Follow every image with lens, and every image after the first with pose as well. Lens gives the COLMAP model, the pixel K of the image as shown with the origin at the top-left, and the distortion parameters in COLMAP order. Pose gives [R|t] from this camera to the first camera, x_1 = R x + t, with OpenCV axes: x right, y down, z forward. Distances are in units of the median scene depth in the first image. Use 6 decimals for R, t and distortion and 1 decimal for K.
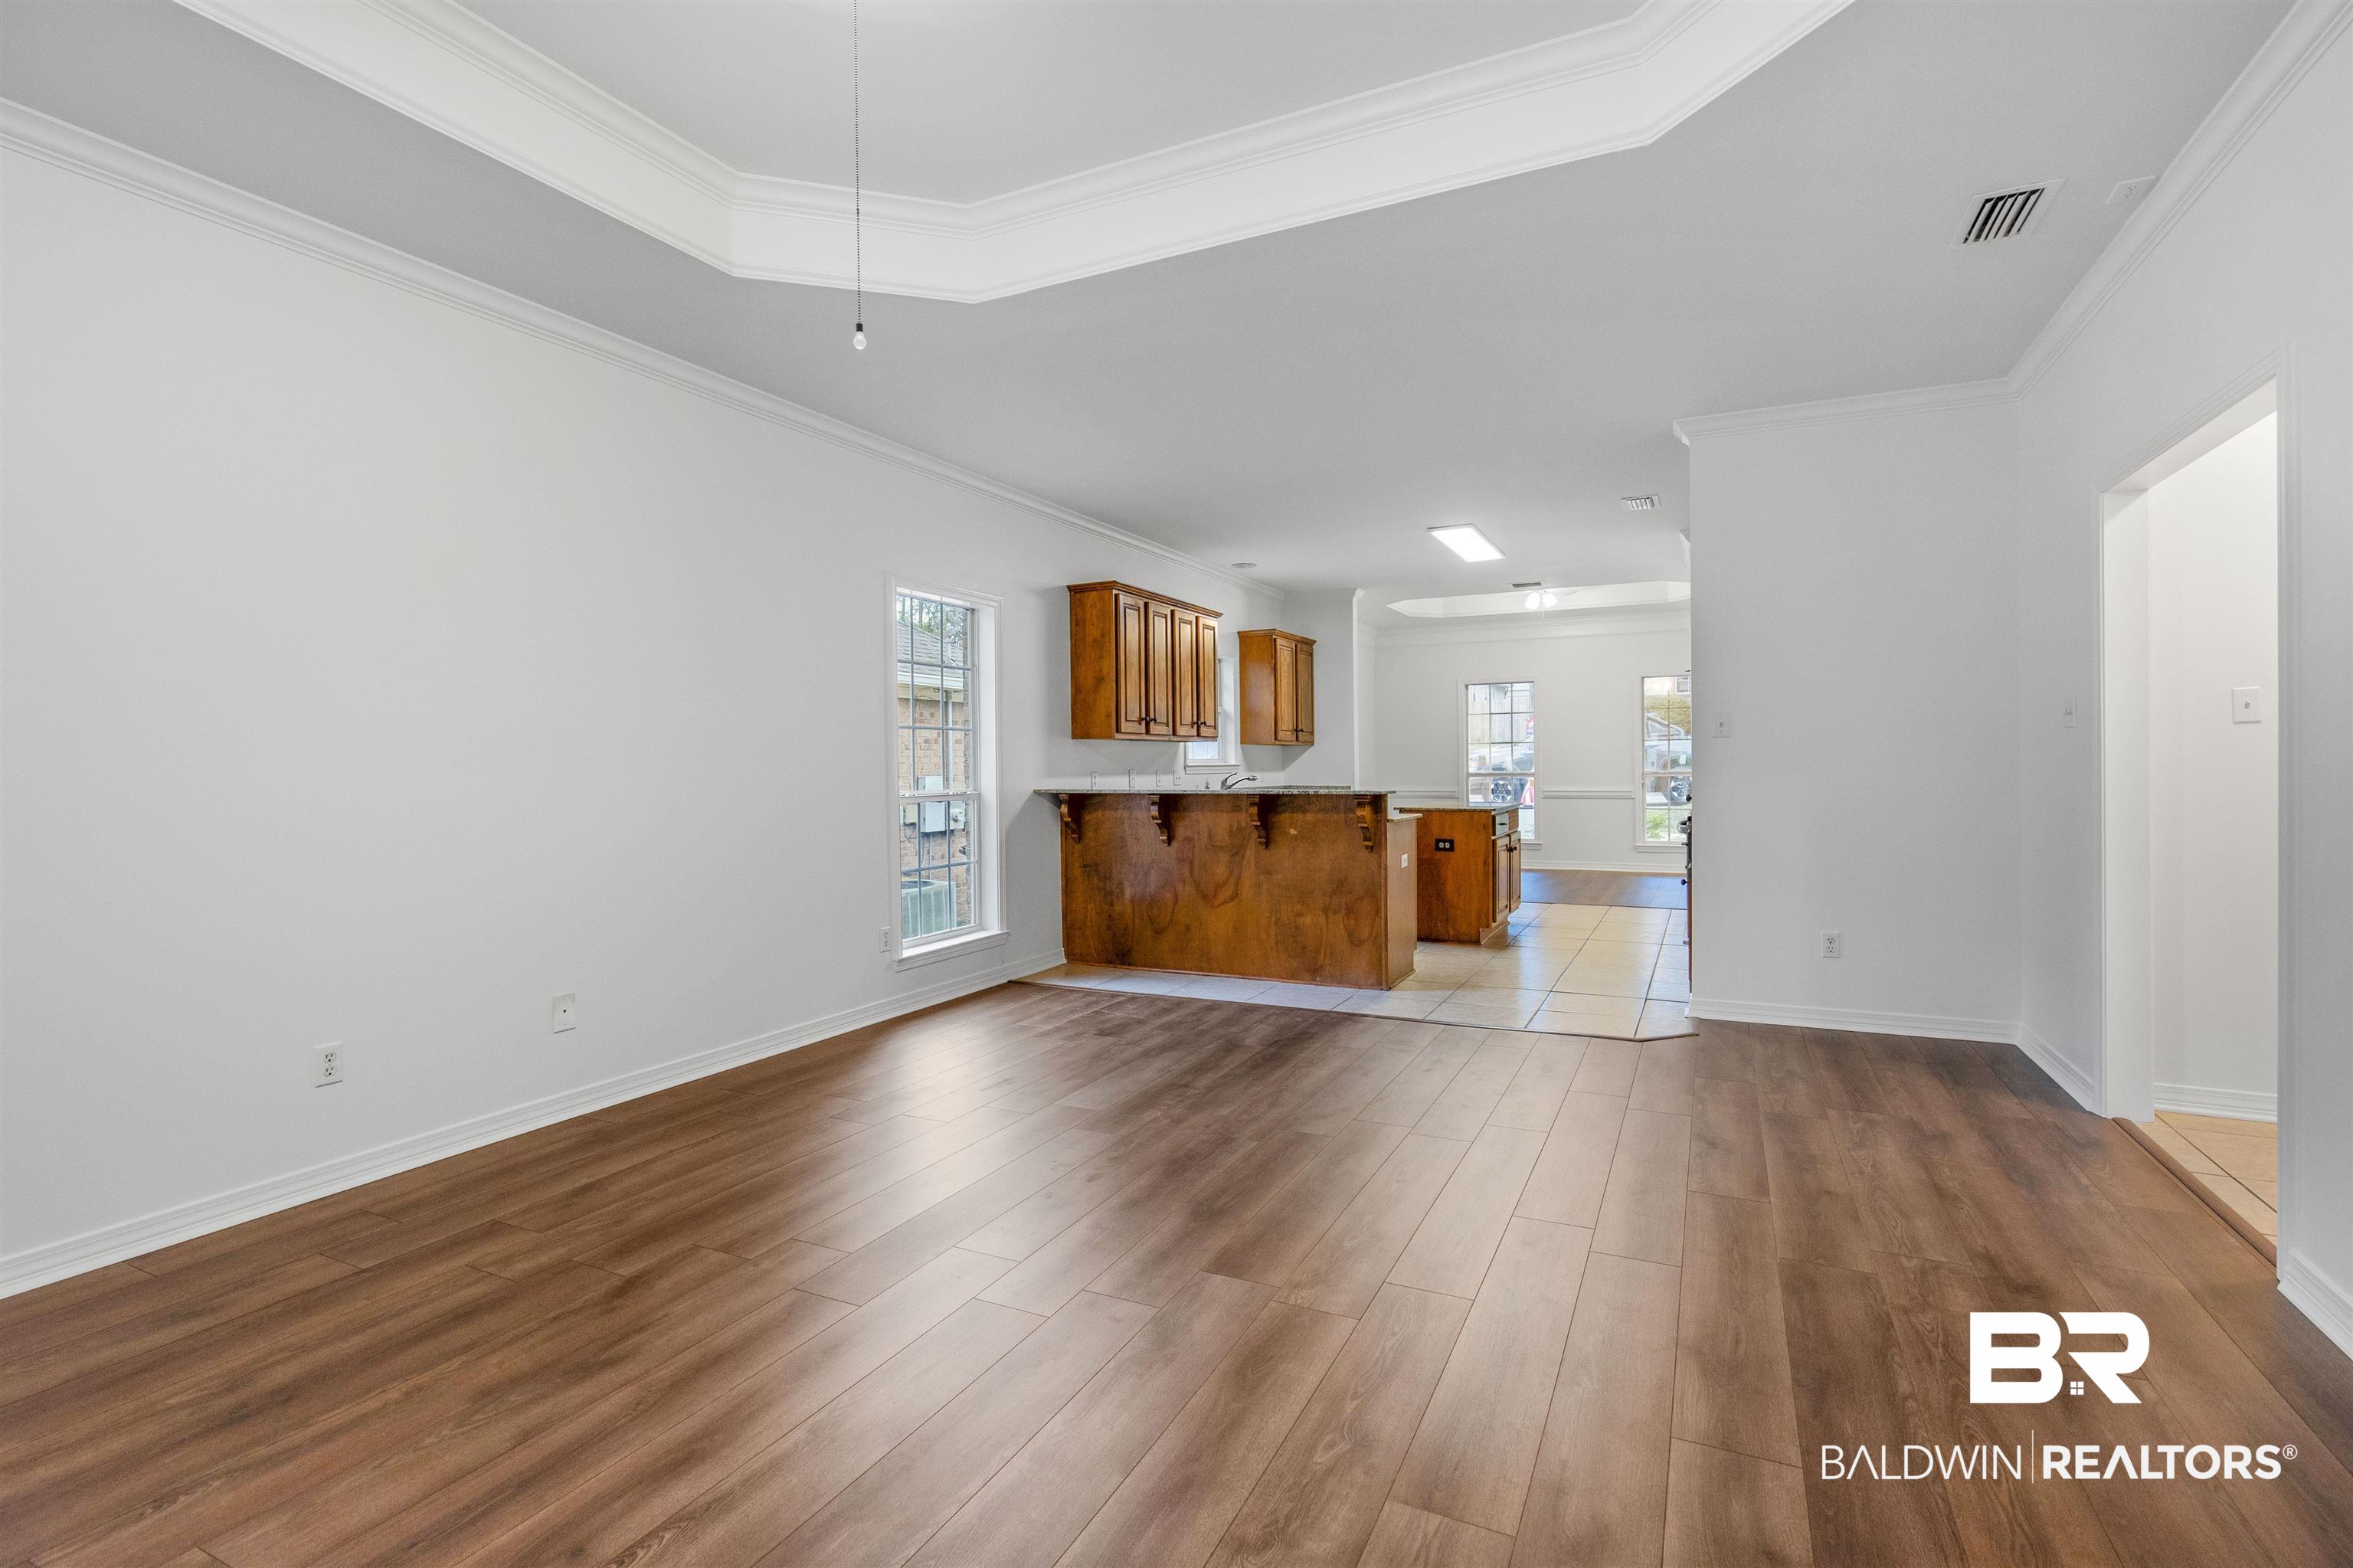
lens RADIAL K [[1116.0, 0, 1189.3], [0, 1116.0, 775.6], [0, 0, 1]] dist [-0.002904, 0.000430]
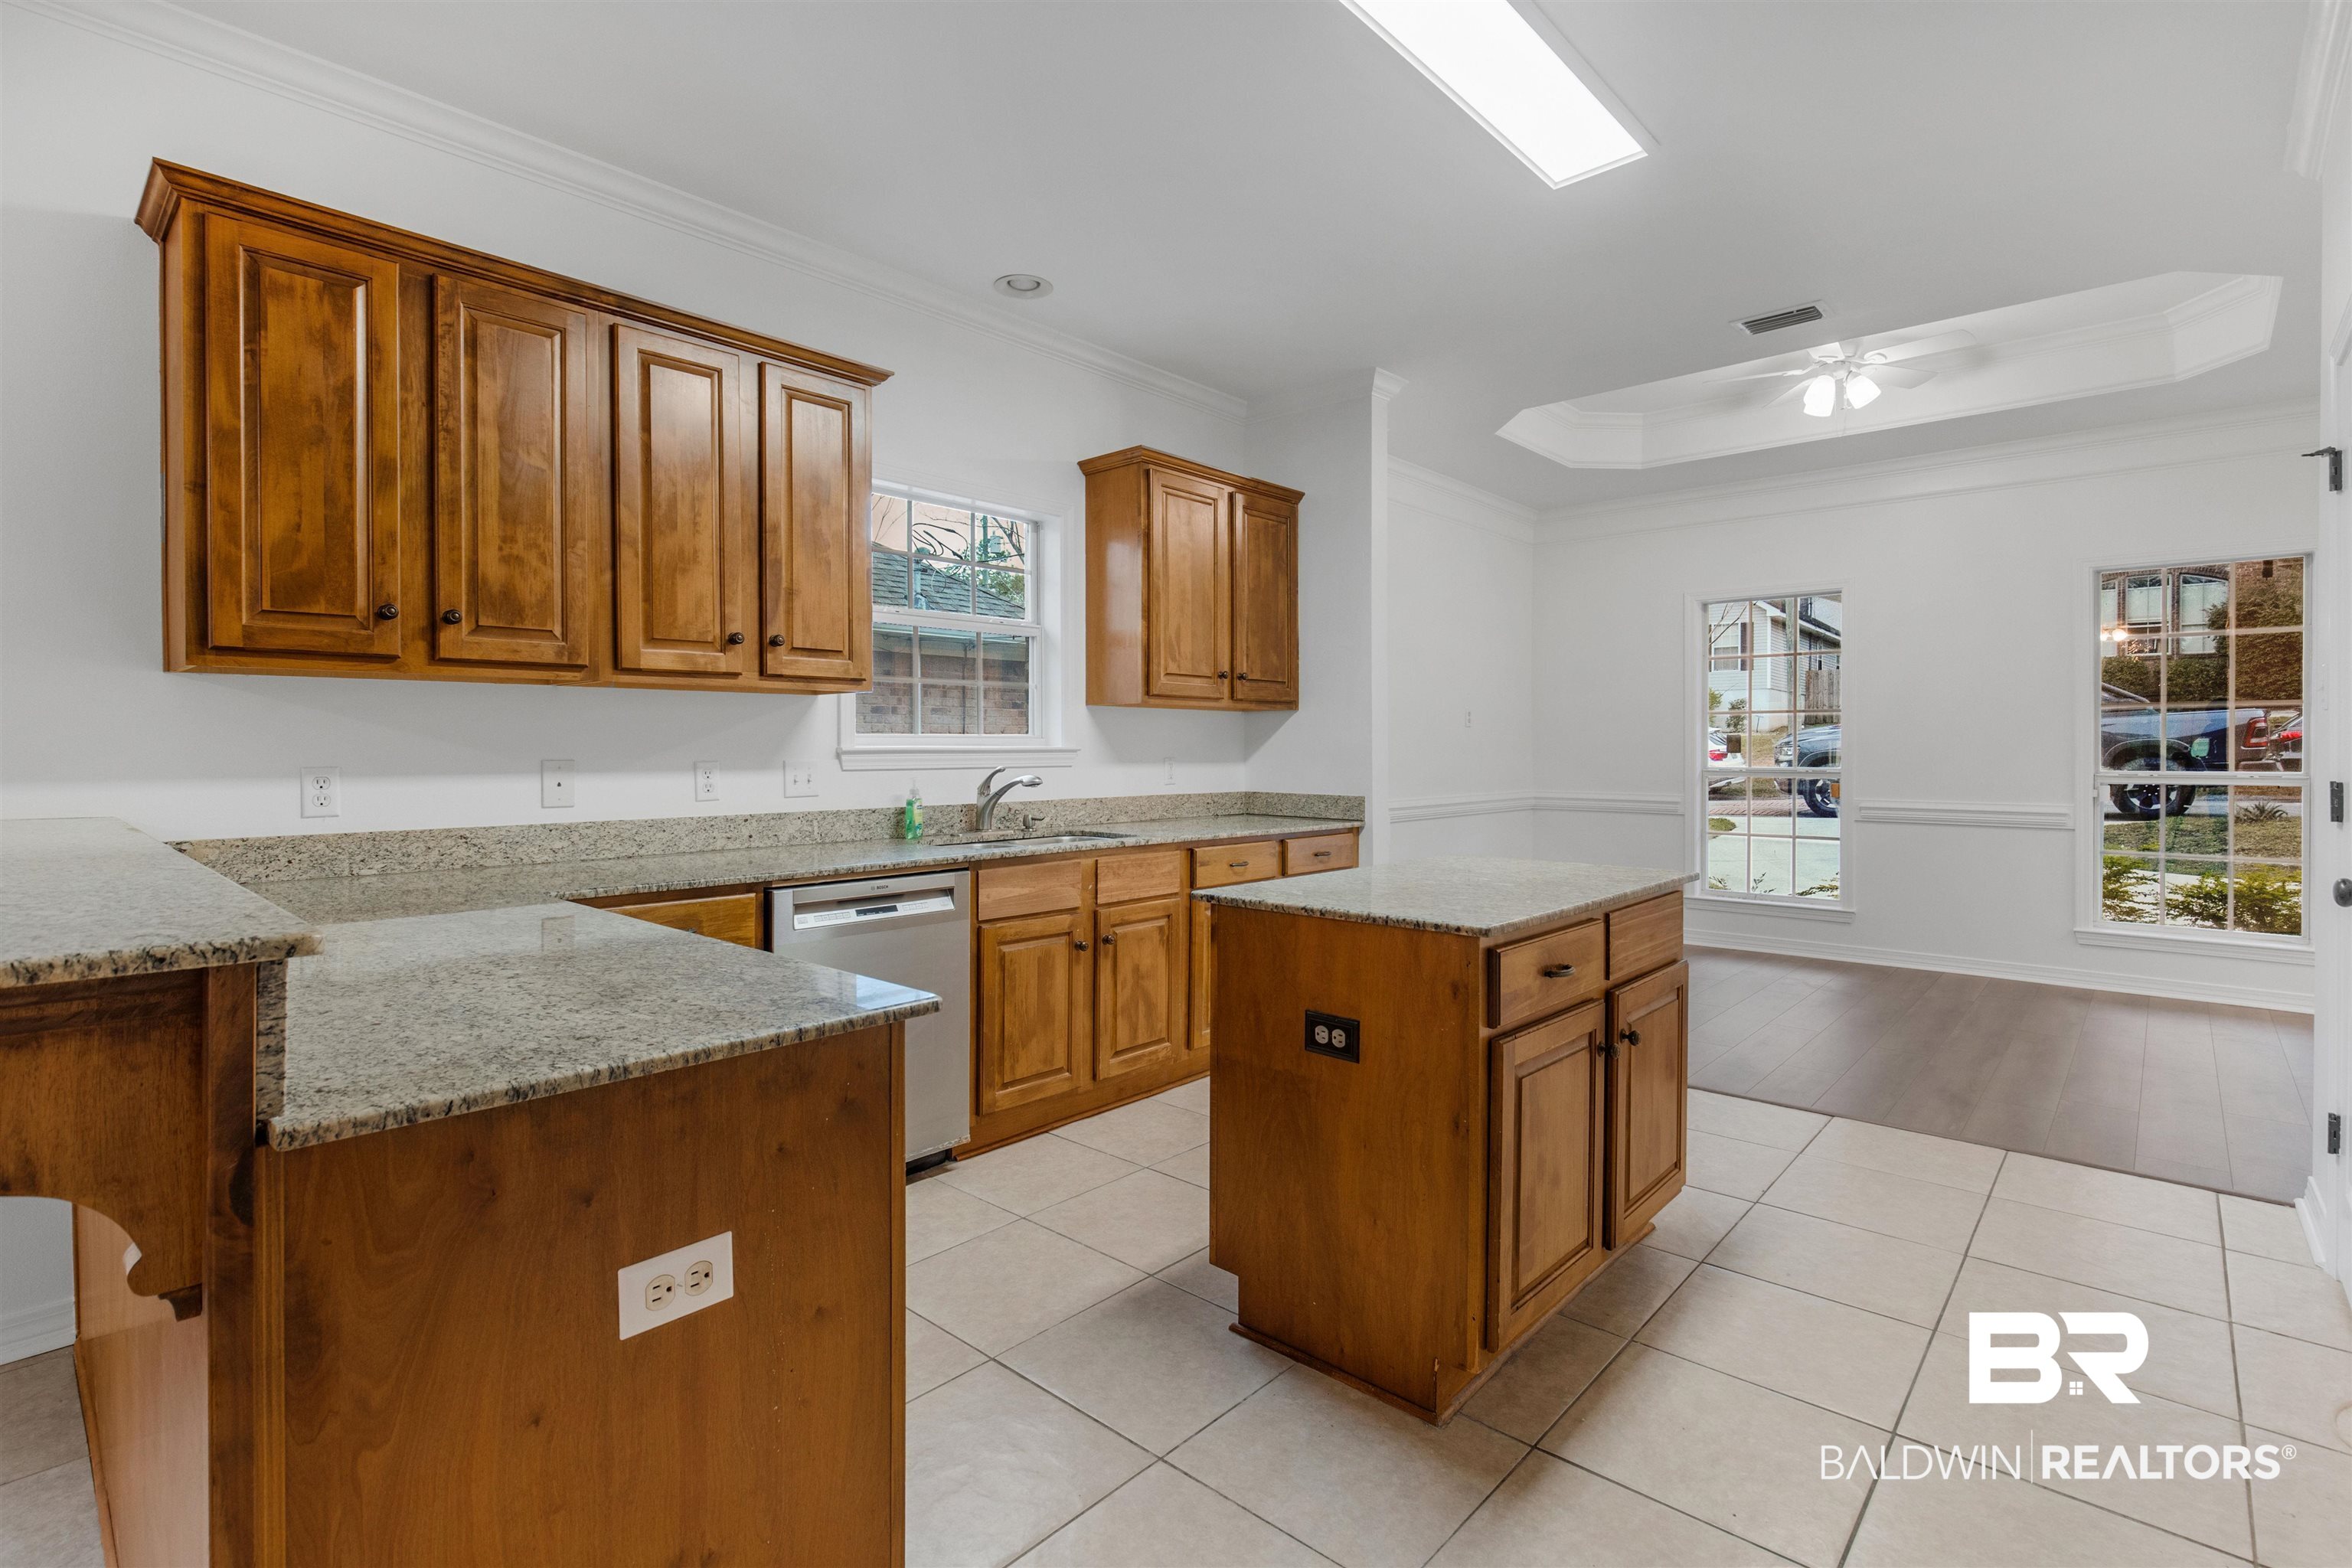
lens RADIAL K [[1115.5, 0, 1169.0], [0, 1115.5, 764.6], [0, 0, 1]] dist [-0.002904, 0.000430]
pose [[0.958401, 0.014672, -0.285047, 0.215120], [-0.011526, 0.999853, 0.012712, -0.009105], [0.285192, -0.008897, 0.958429, 0.566297]]
